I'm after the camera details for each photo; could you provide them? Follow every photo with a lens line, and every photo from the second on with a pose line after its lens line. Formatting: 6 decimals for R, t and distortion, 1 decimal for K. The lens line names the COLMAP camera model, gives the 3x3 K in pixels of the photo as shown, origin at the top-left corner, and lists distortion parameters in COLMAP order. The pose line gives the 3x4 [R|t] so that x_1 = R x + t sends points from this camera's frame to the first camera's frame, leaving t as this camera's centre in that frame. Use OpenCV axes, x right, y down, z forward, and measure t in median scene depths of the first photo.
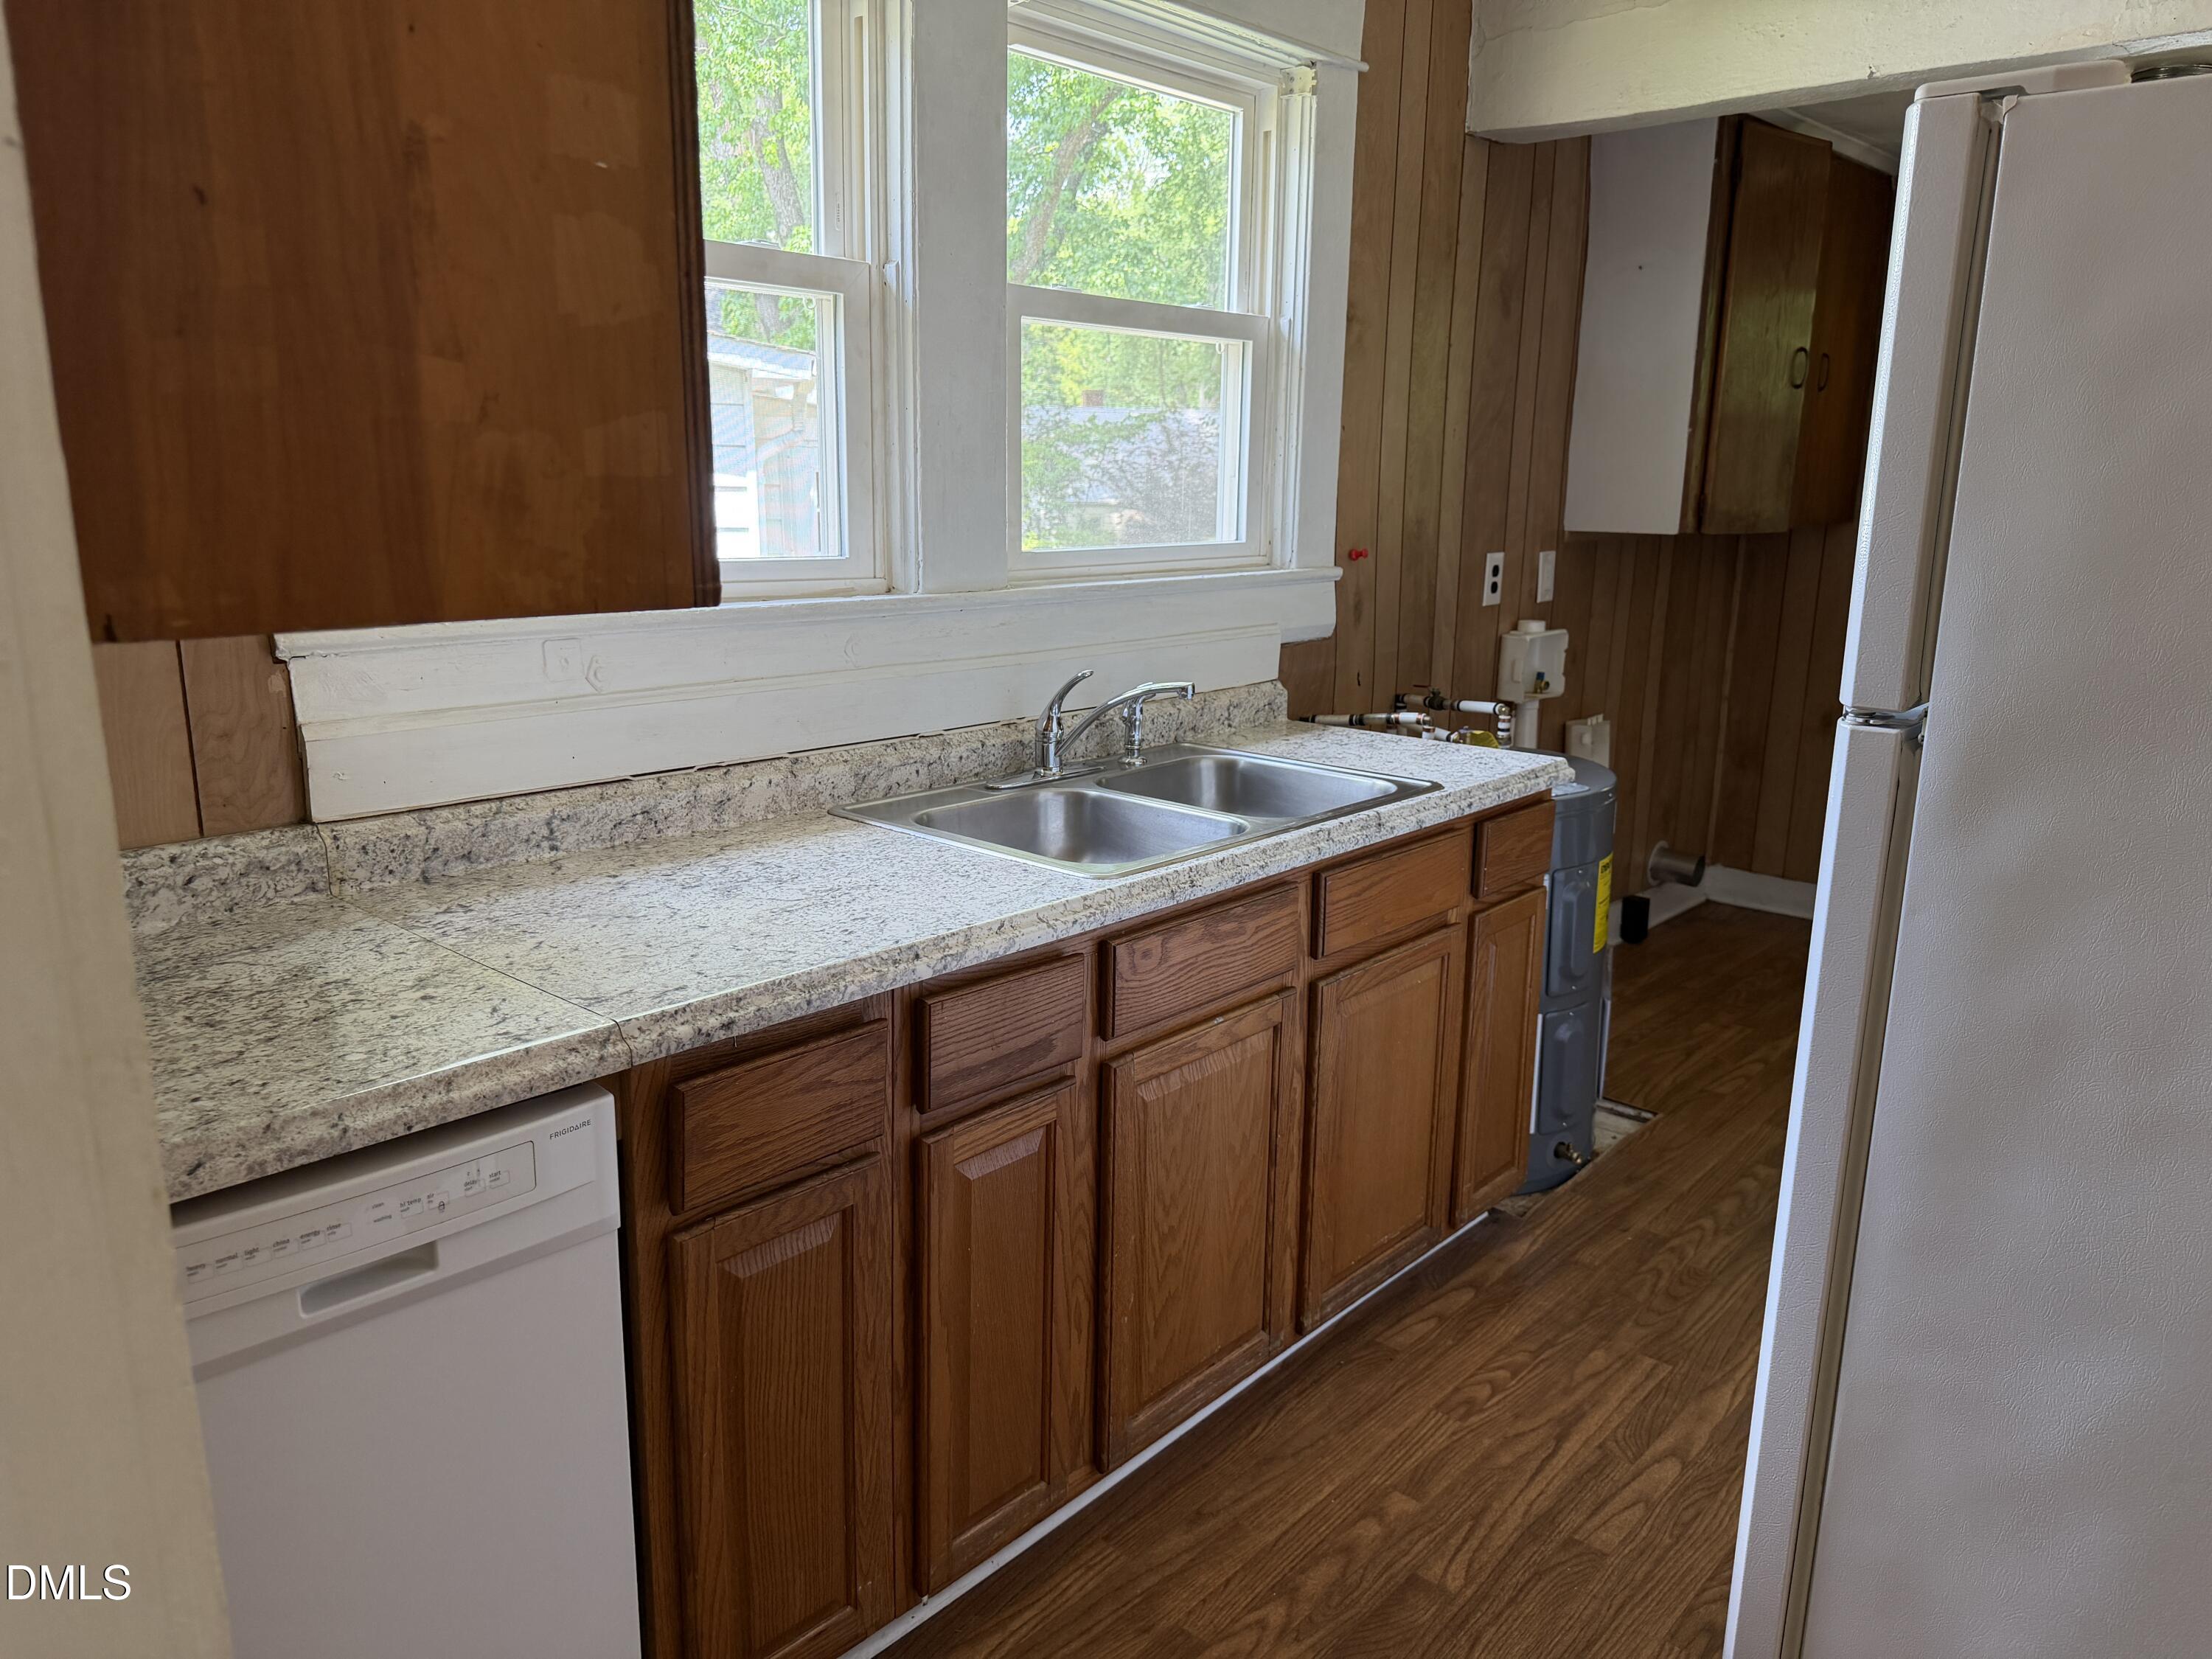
lens RADIAL K [[1581.7, 0, 1106.0], [0, 1581.7, 829.5], [0, 0, 1]] dist [0.050774, -0.045134]
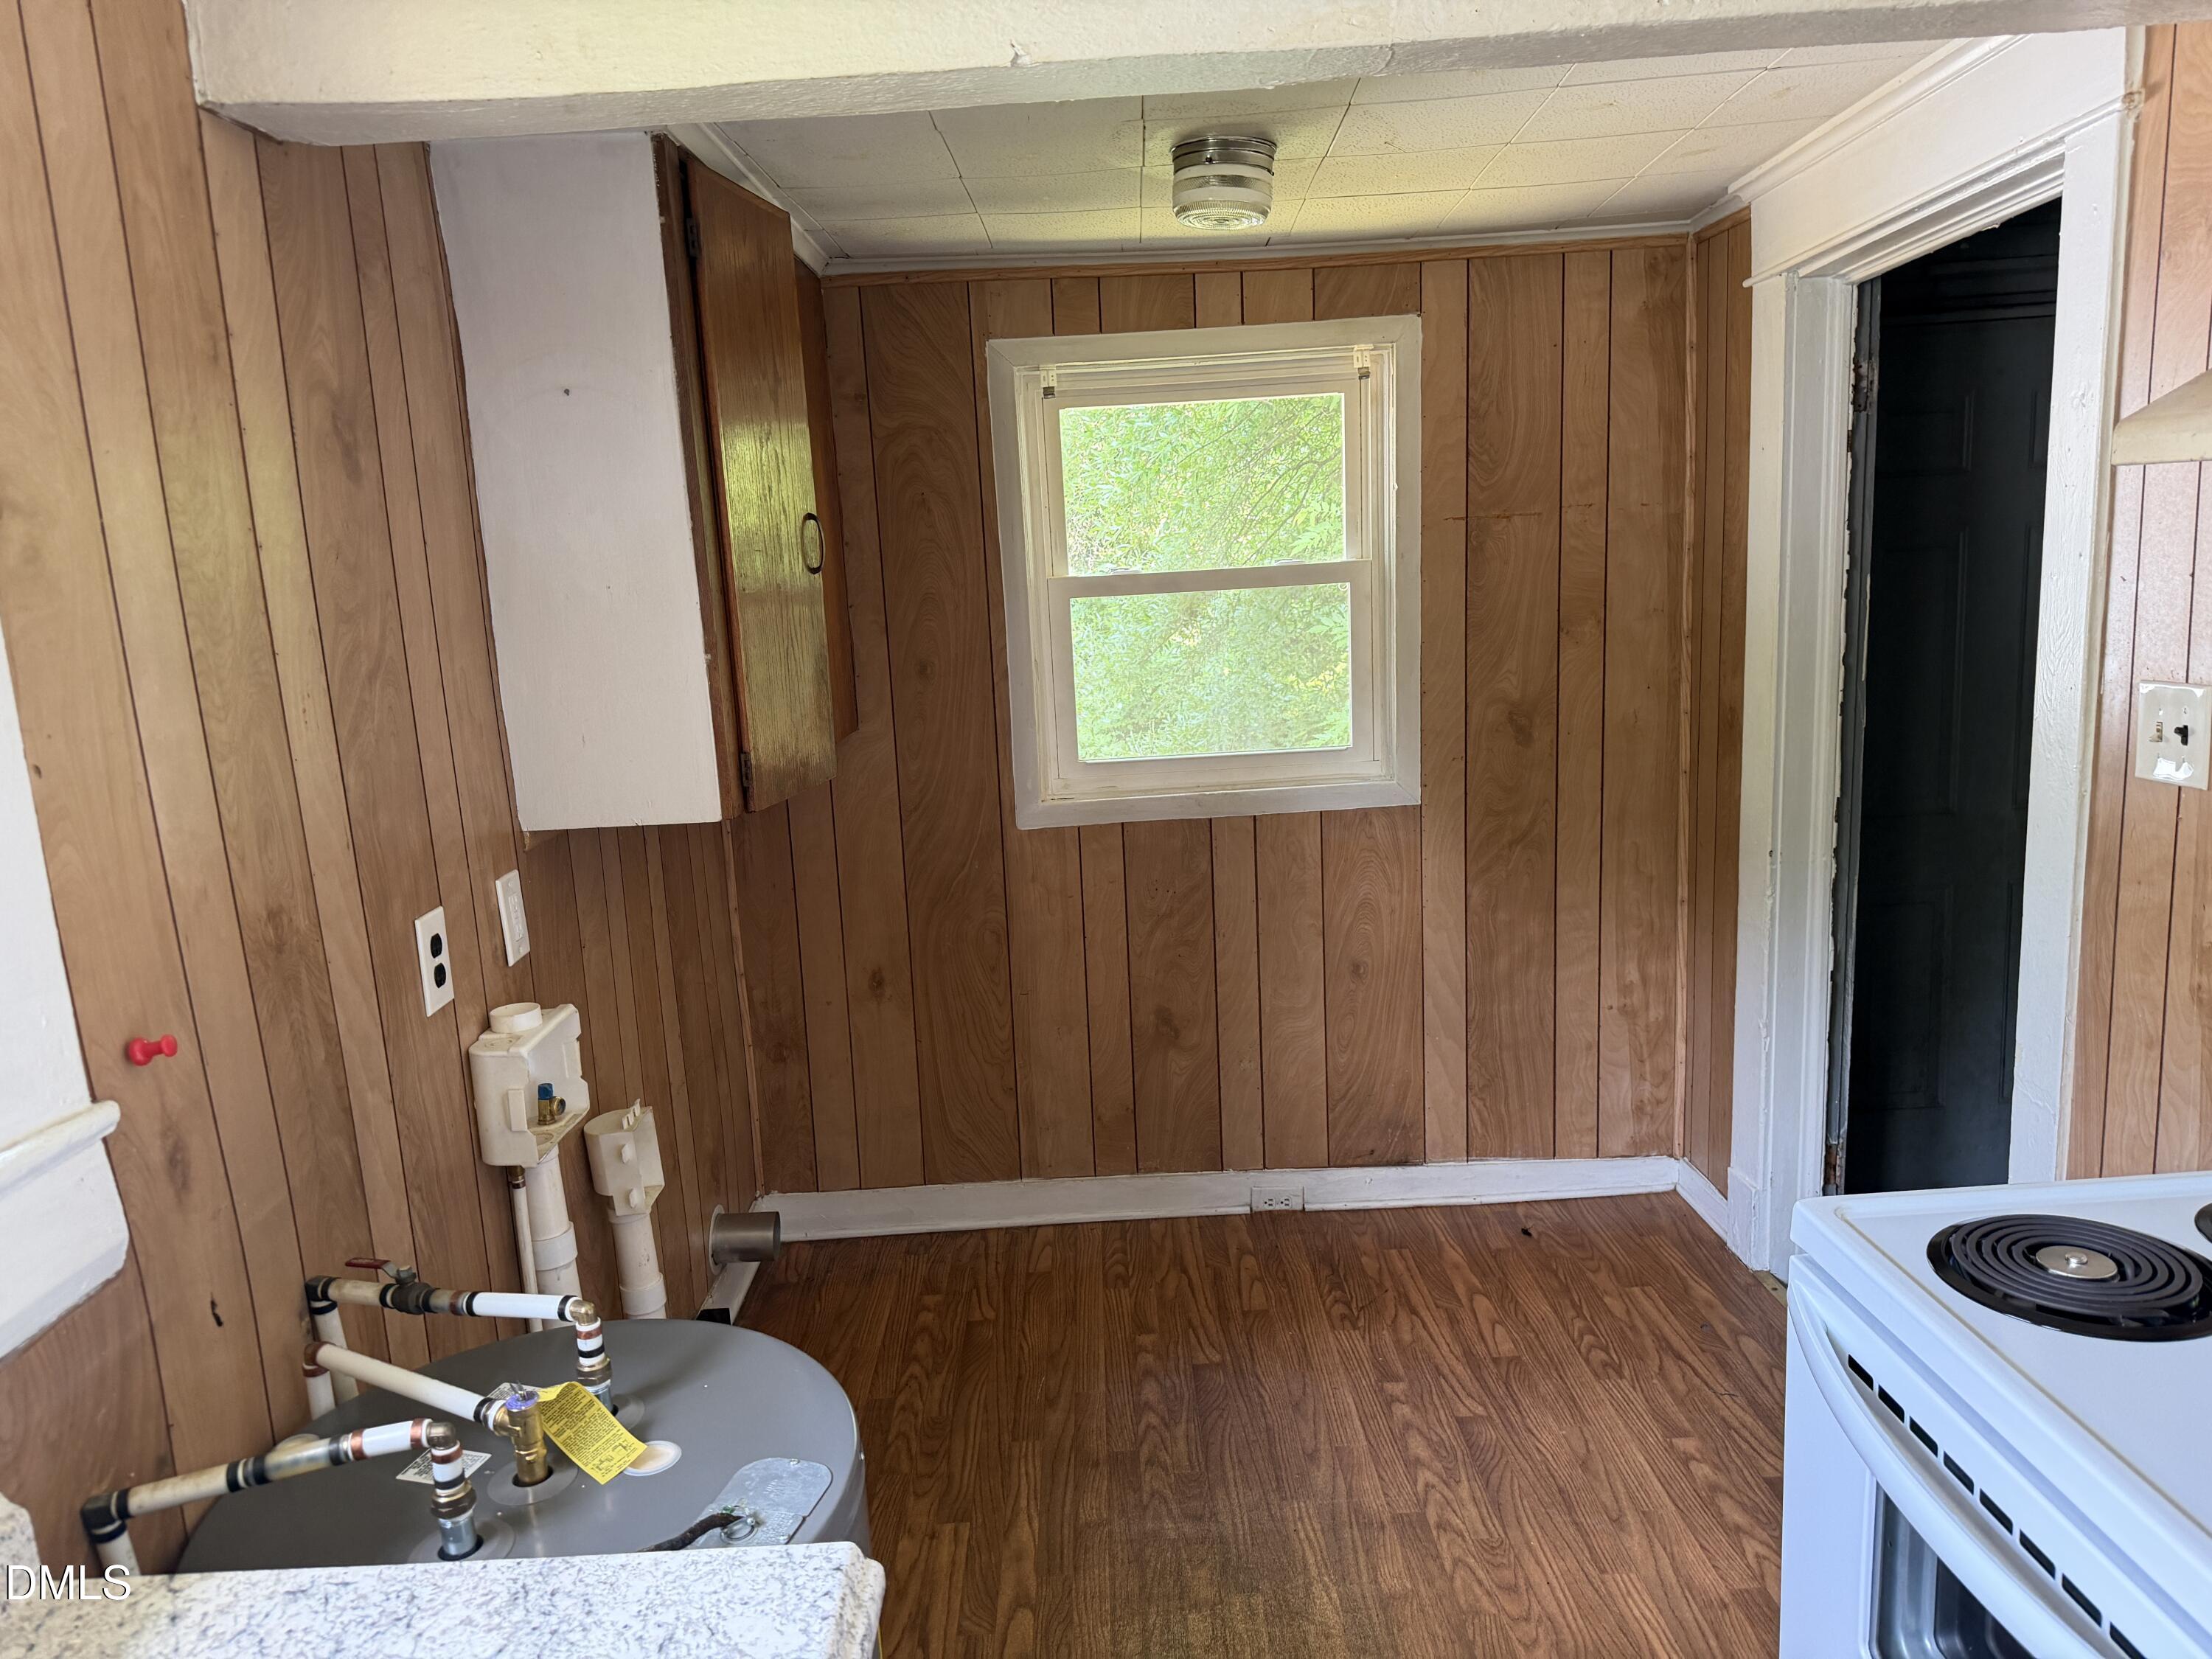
lens RADIAL K [[1552.3, 0, 1109.3], [0, 1552.3, 860.6], [0, 0, 1]] dist [0.023017, -0.040212]
pose [[0.734081, -0.183758, 0.653727, 0.077878], [0.213638, 0.976302, 0.034534, -0.166412], [-0.644581, 0.114310, 0.755942, 0.473567]]
